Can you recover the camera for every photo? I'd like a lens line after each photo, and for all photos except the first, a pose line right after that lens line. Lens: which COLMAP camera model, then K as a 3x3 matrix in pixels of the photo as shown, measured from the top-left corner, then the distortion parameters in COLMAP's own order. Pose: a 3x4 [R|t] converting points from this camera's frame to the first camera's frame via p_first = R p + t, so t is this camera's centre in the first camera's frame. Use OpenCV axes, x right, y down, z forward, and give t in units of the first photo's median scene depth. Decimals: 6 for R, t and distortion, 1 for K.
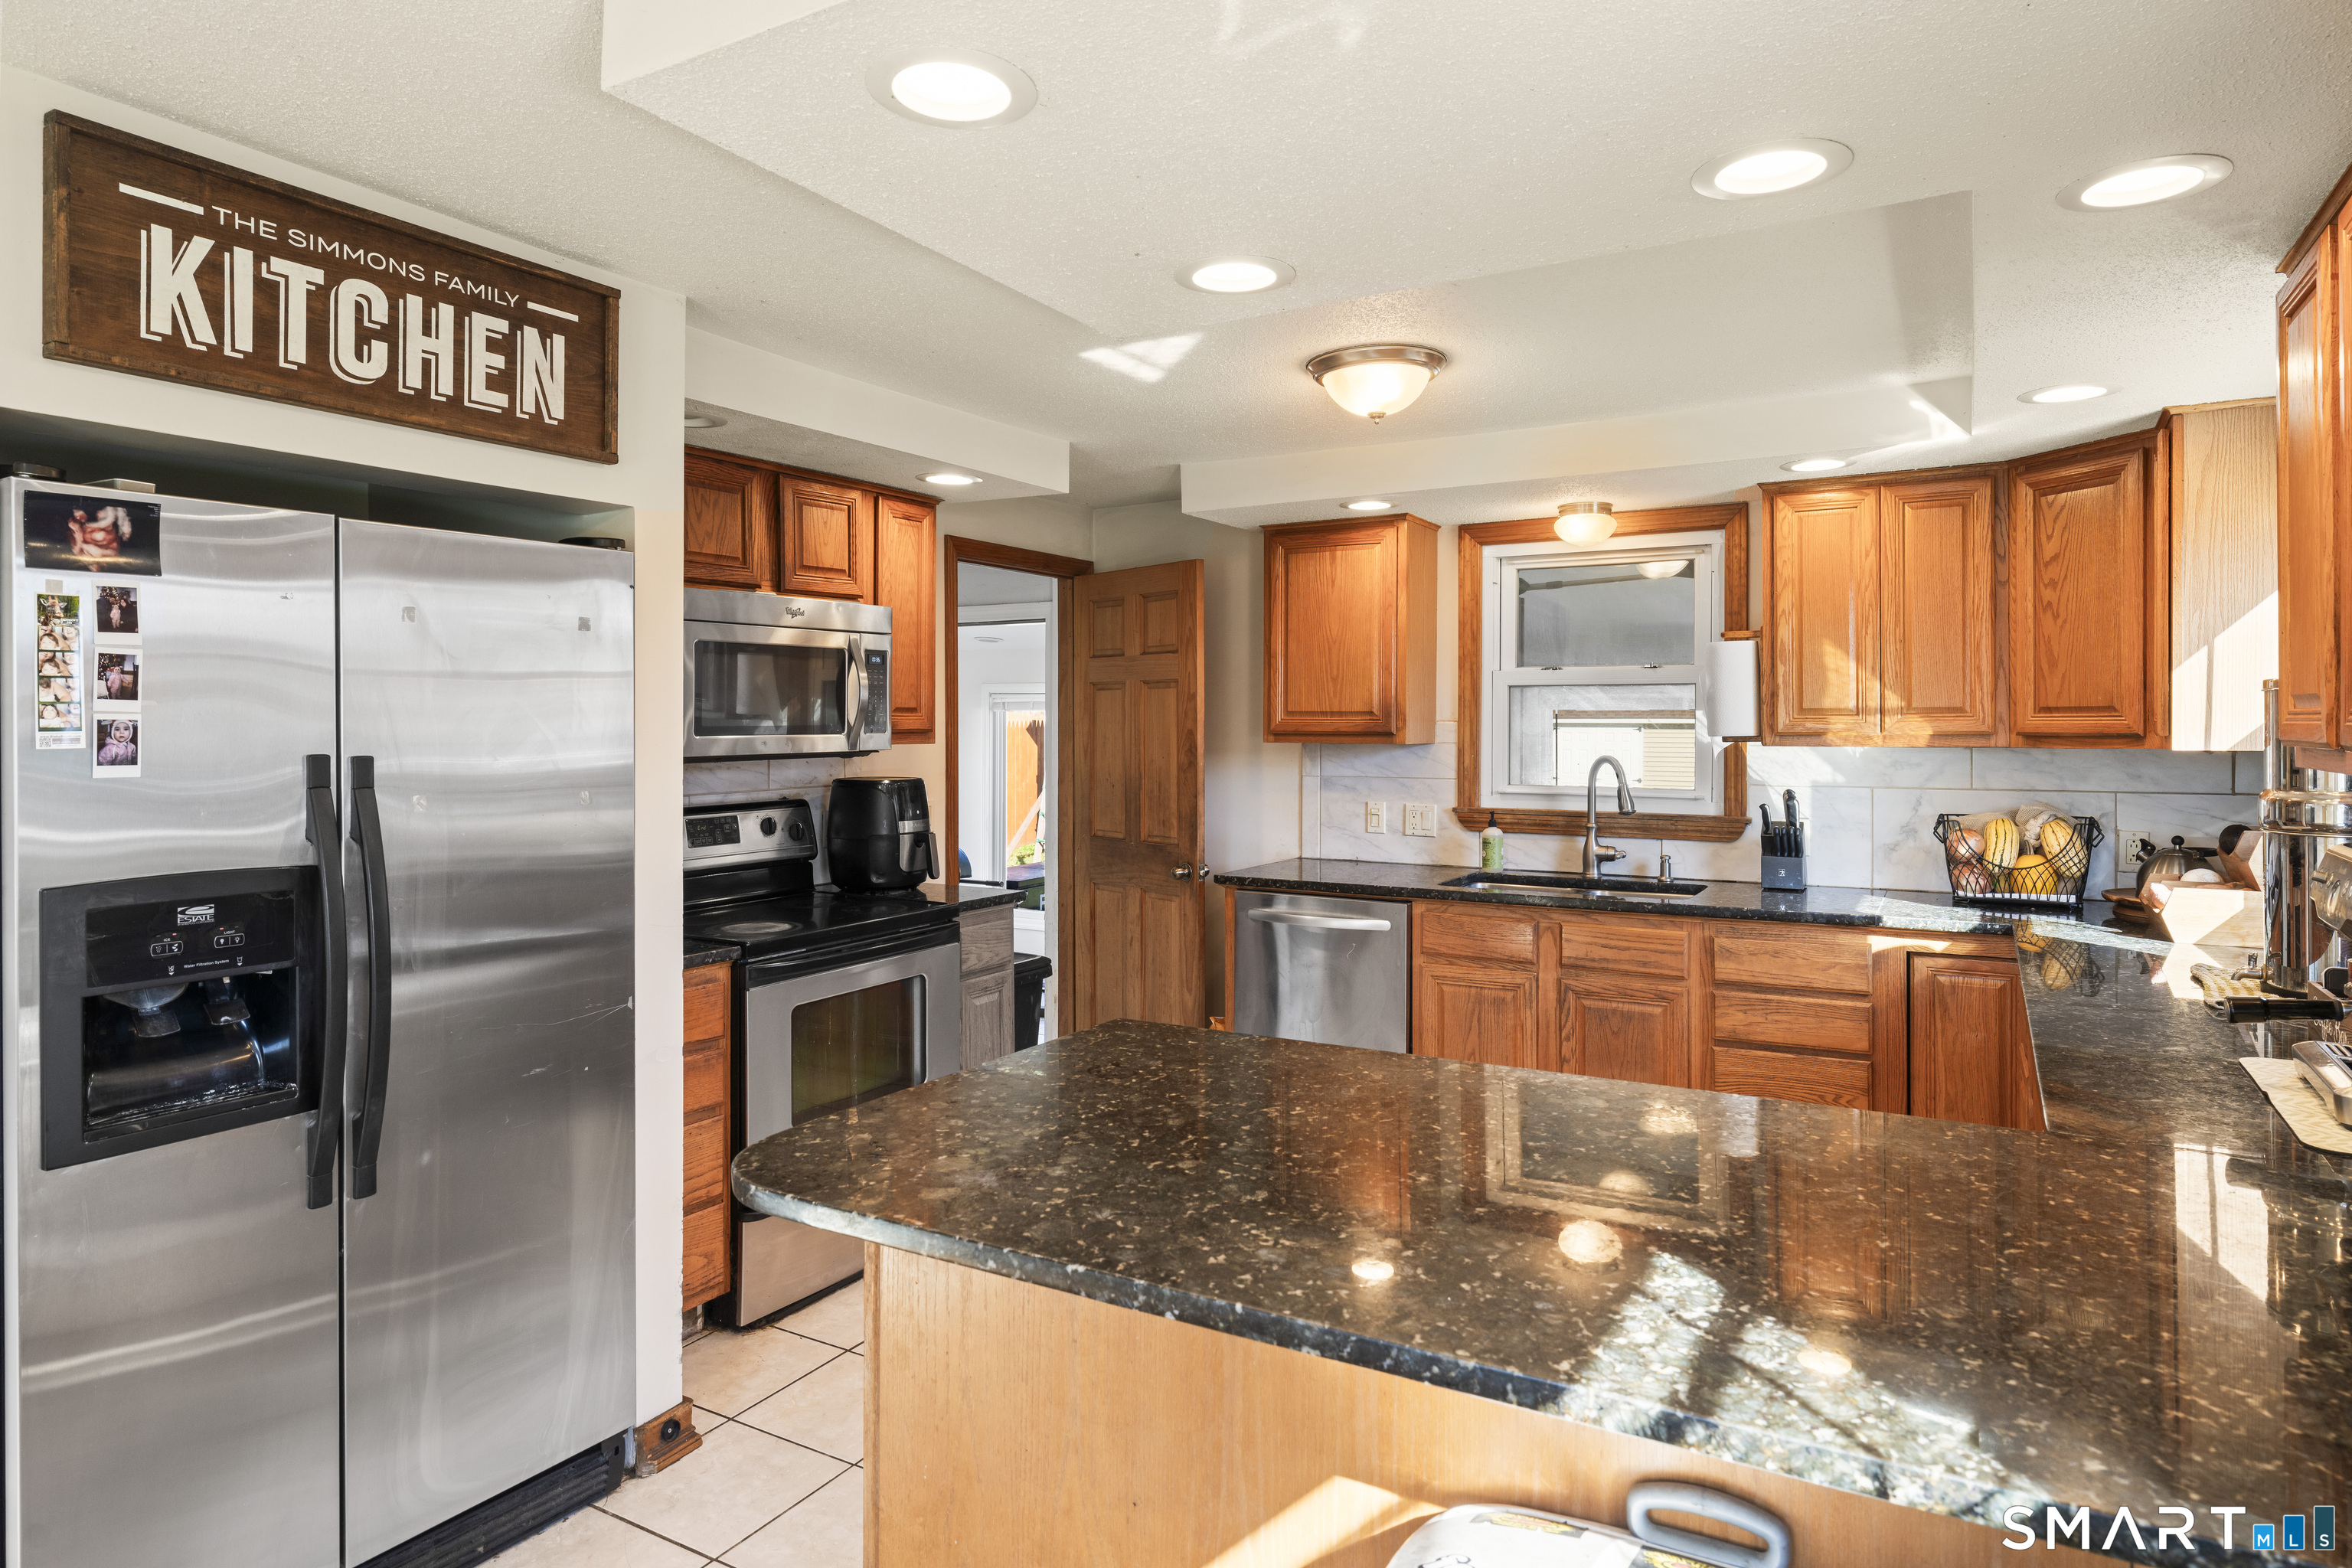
lens RADIAL K [[1341.5, 0, 1175.6], [0, 1341.5, 727.7], [0, 0, 1]] dist [0.000435, -0.000108]
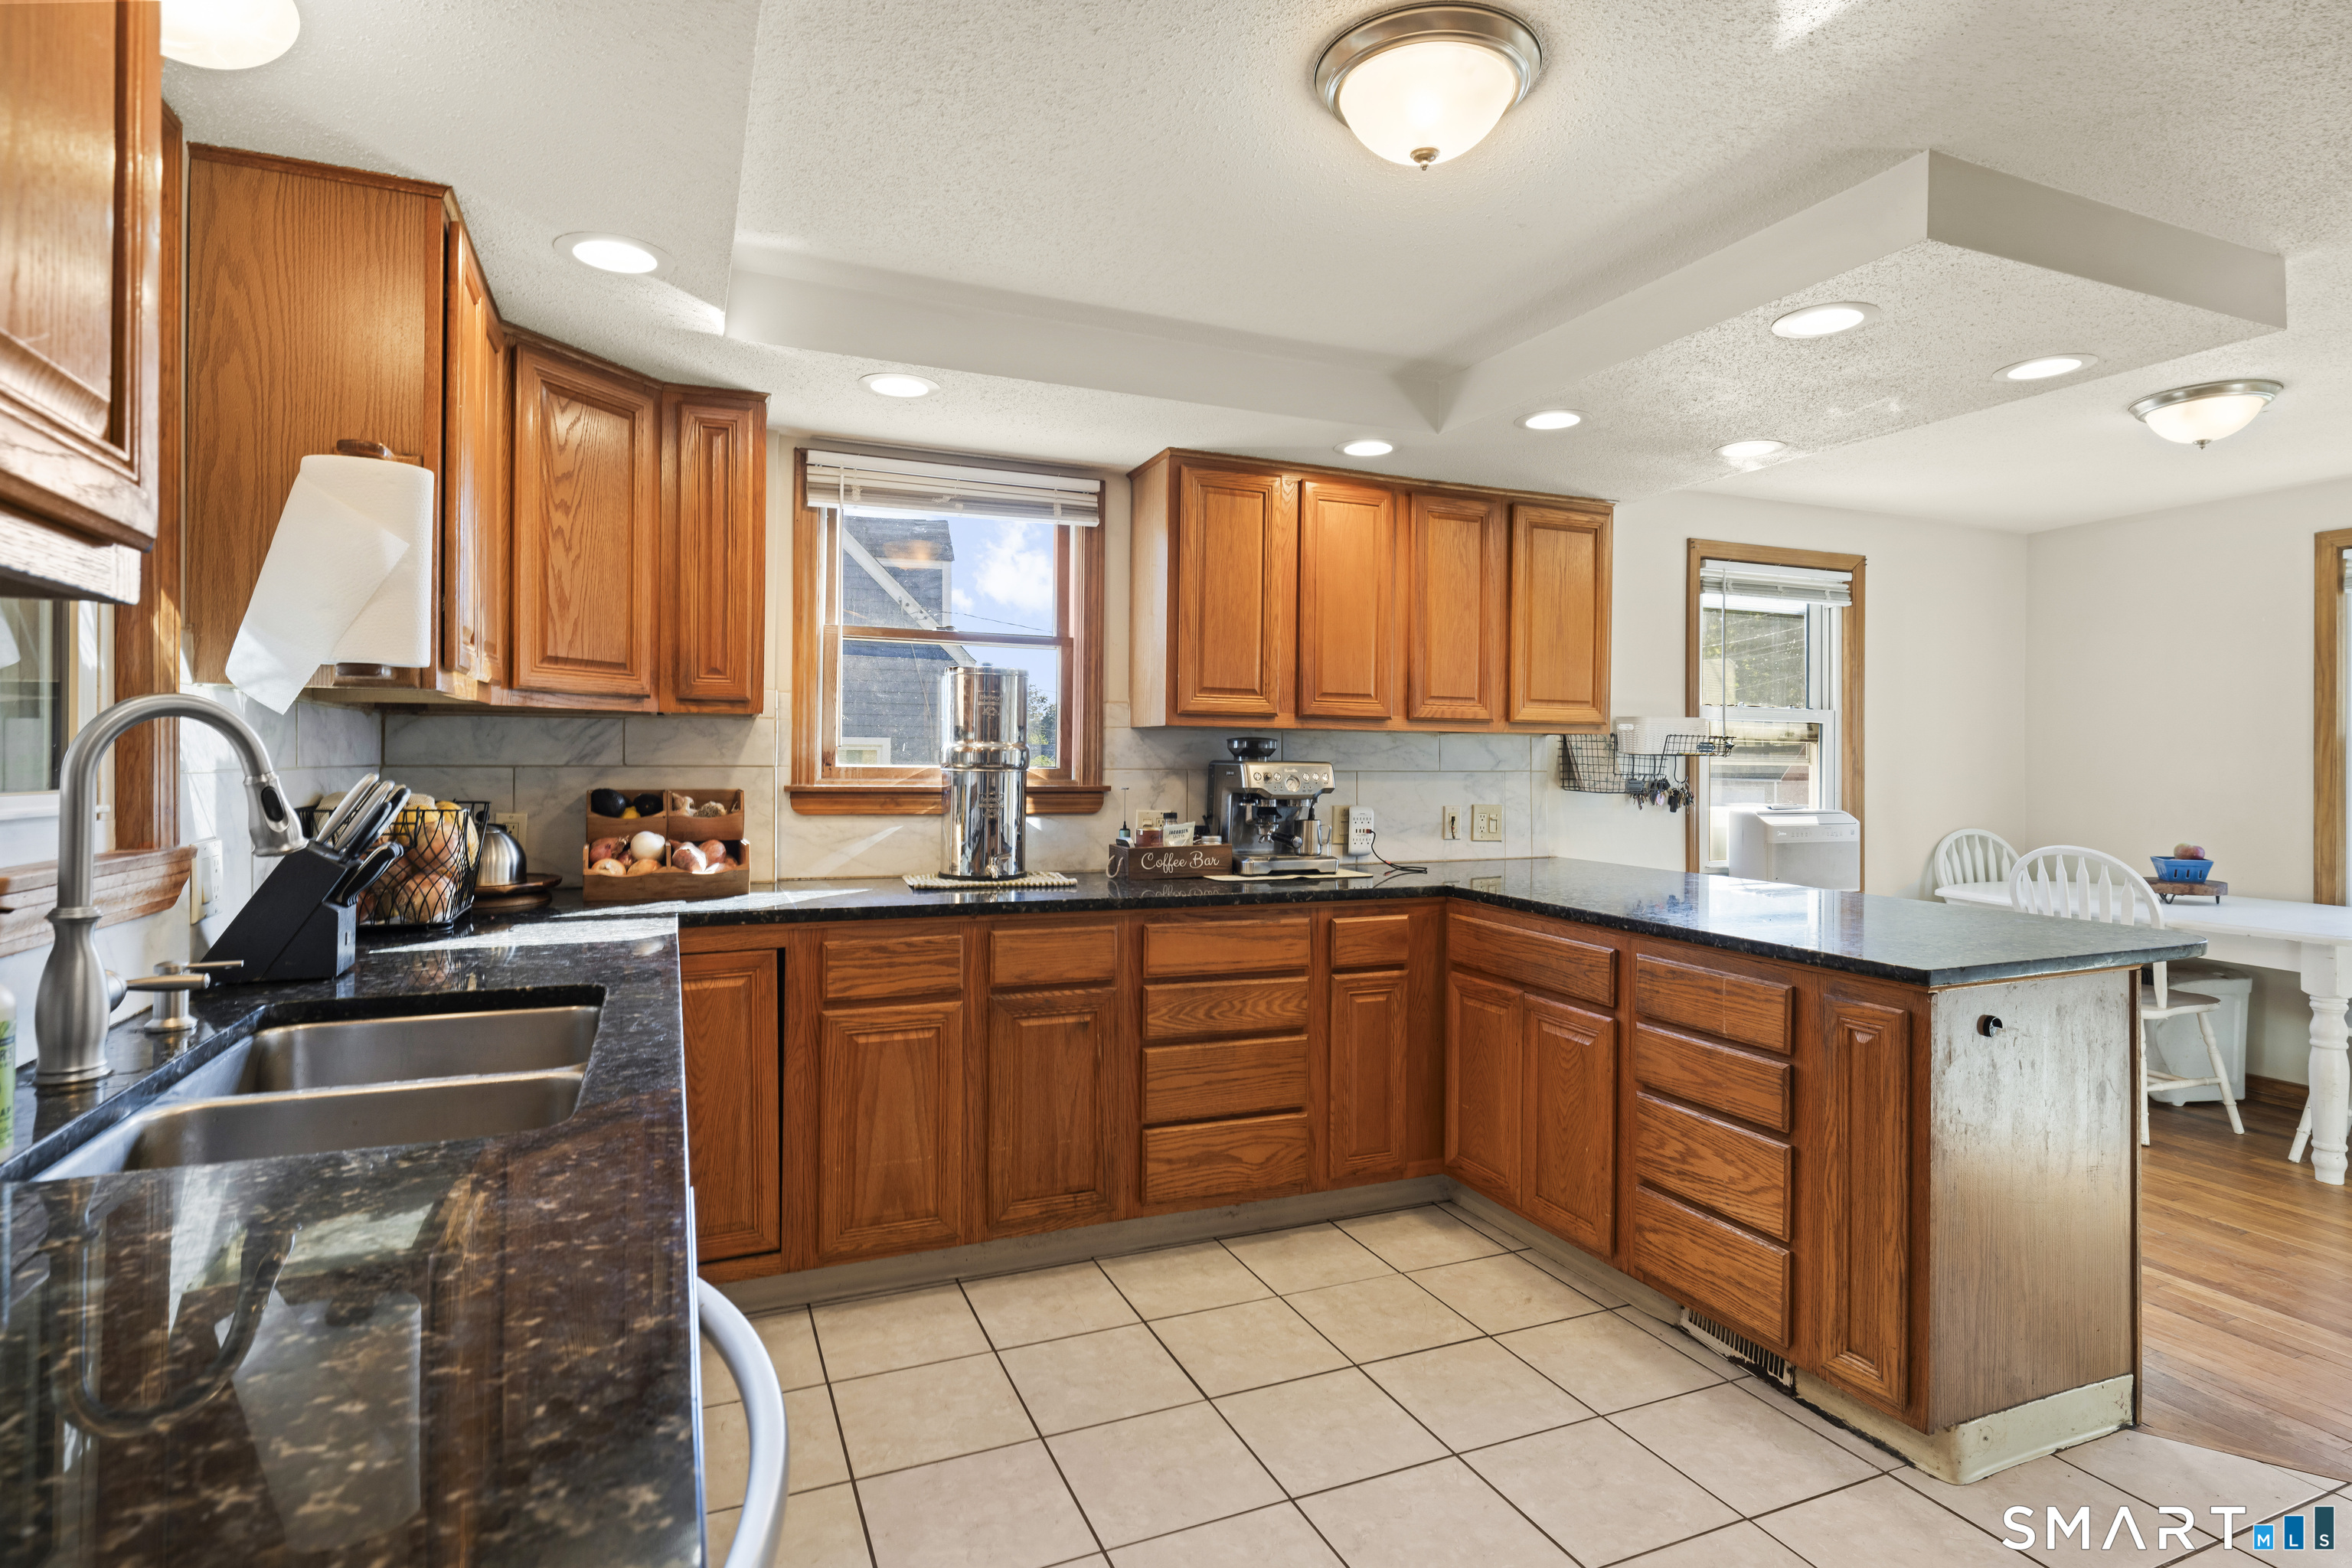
lens RADIAL K [[1195.9, 0, 1176.3], [0, 1195.9, 757.1], [0, 0, 1]] dist [0.003517, 0.000360]
pose [[-0.804541, -0.002590, 0.593892, -0.073866], [-0.004715, 0.999987, -0.002026, 0.041421], [-0.593878, -0.004430, -0.804543, 1.255277]]
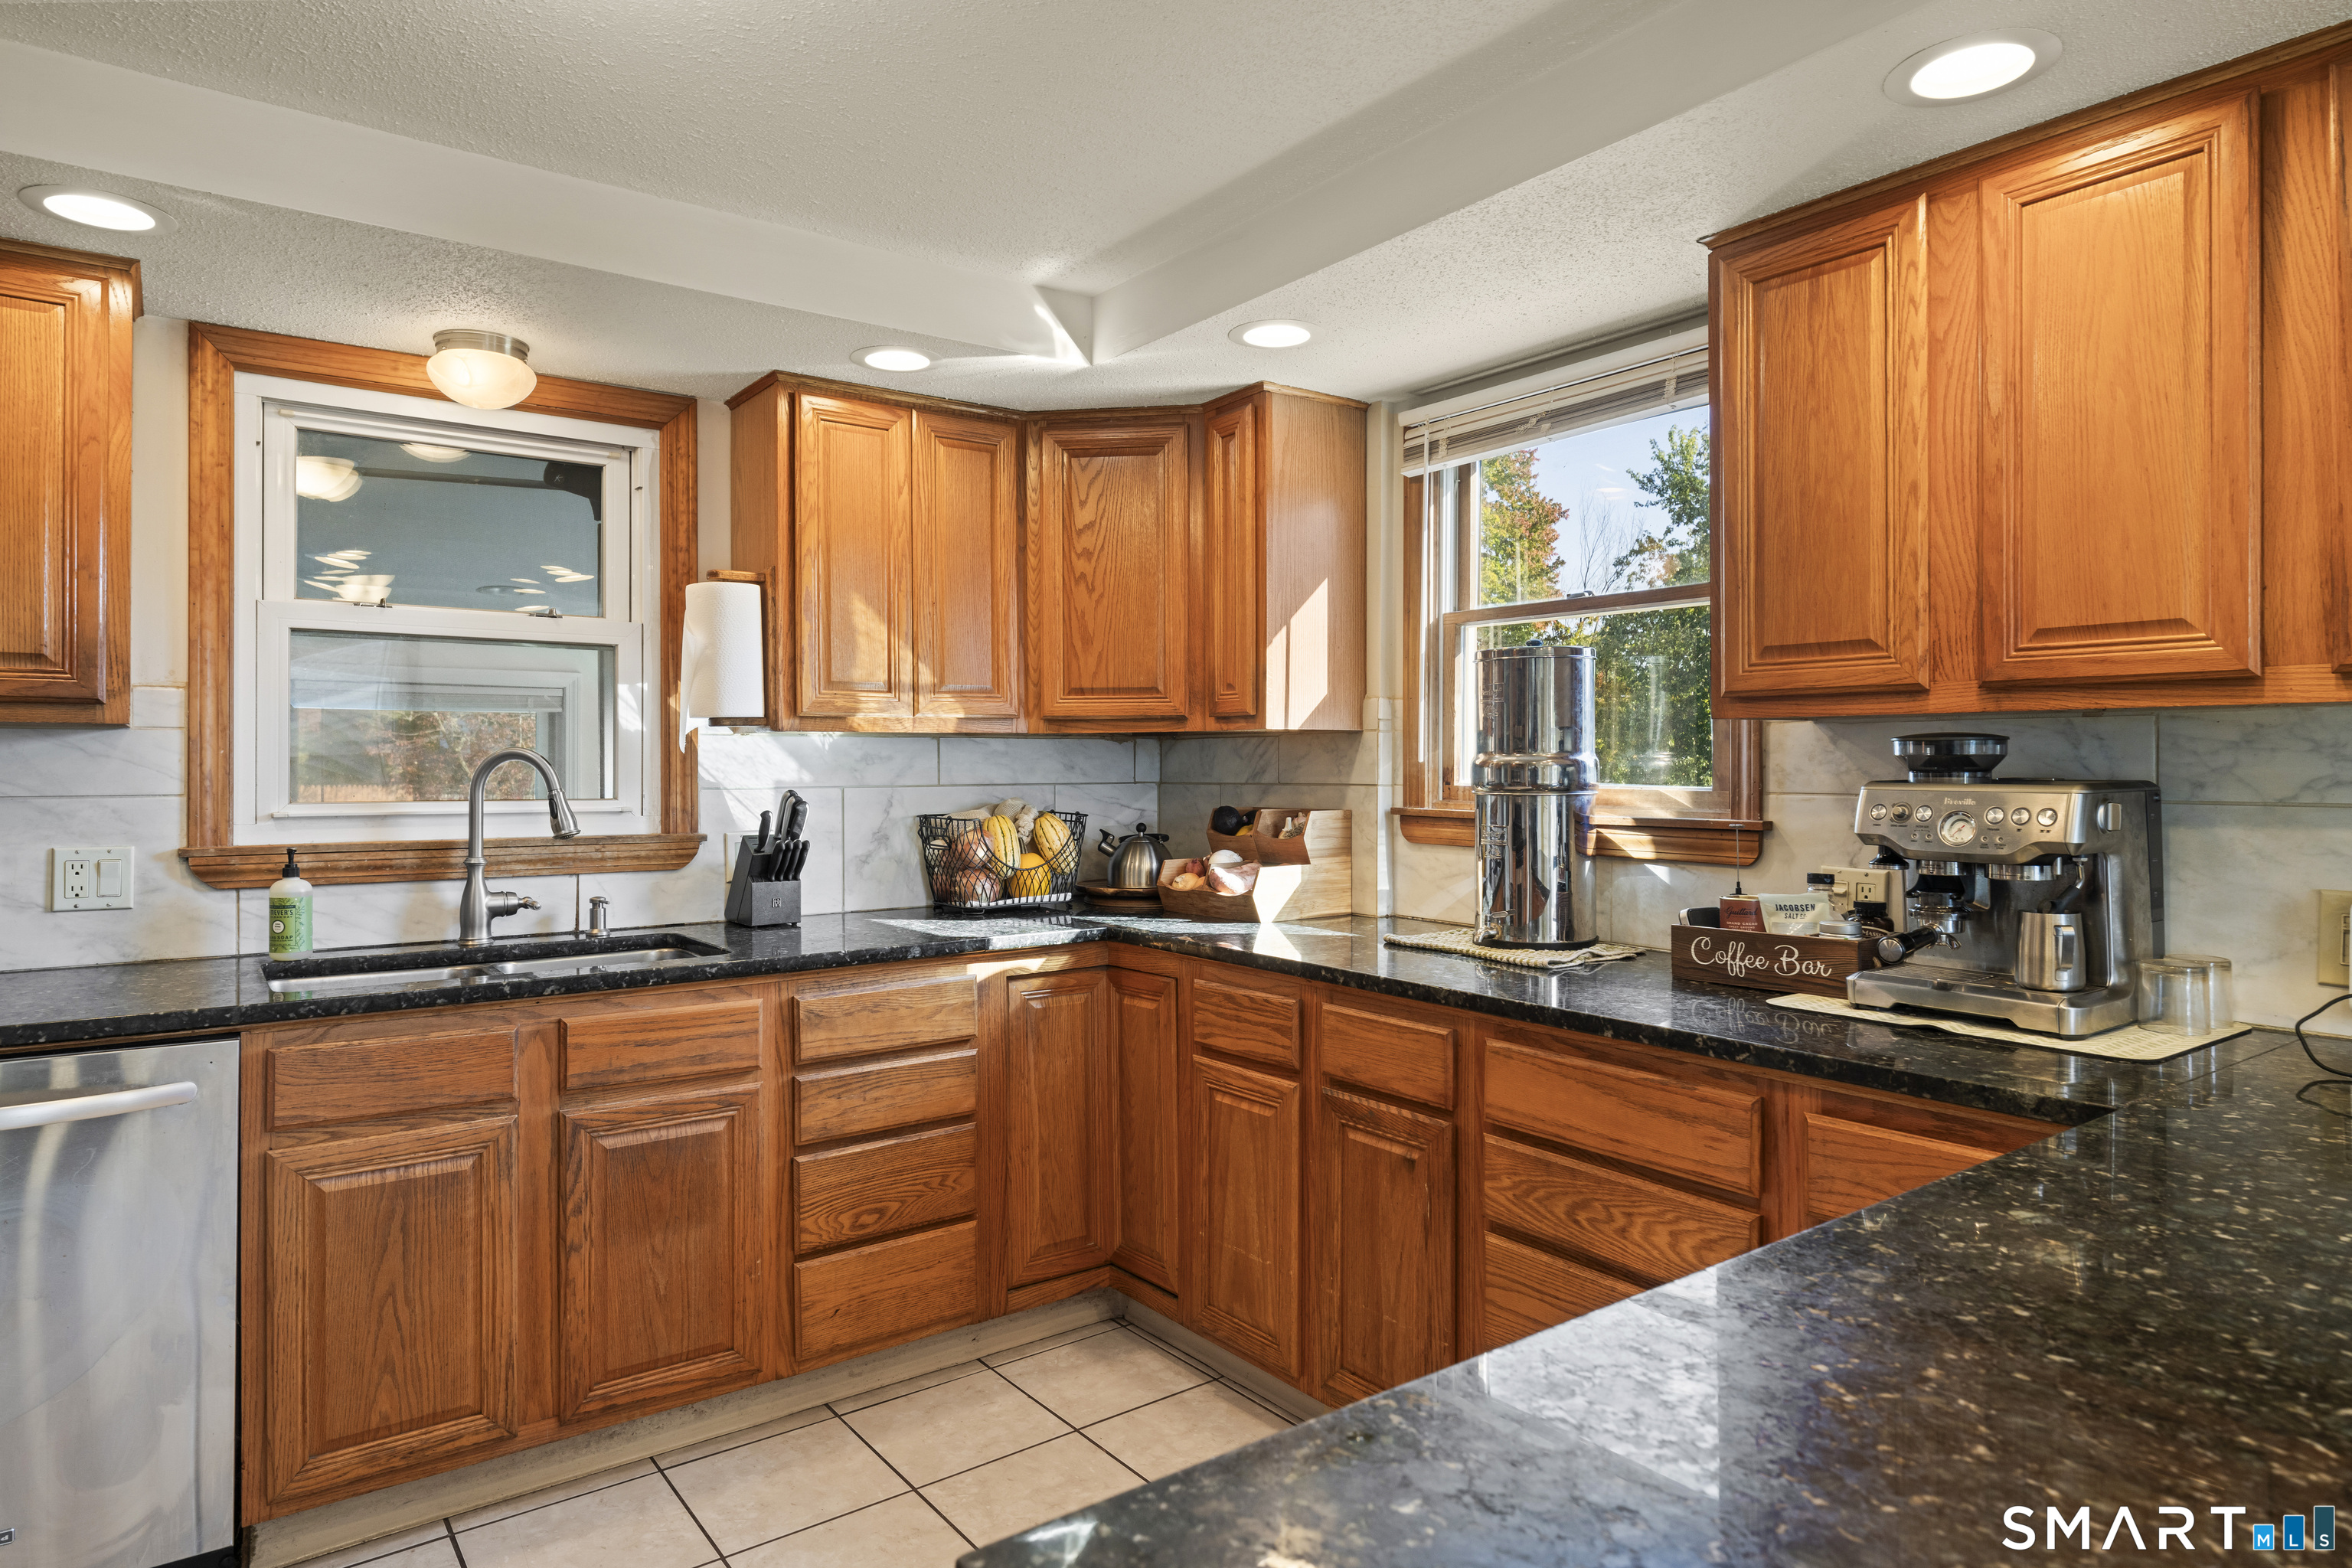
lens RADIAL K [[1372.3, 0, 1176.6], [0, 1372.3, 764.3], [0, 0, 1]] dist [0.001553, 0.000567]
pose [[0.393166, -0.000288, 0.919468, -0.171751], [0.004230, 0.999990, -0.001496, 0.035408], [-0.919458, 0.004478, 0.393163, 0.528250]]
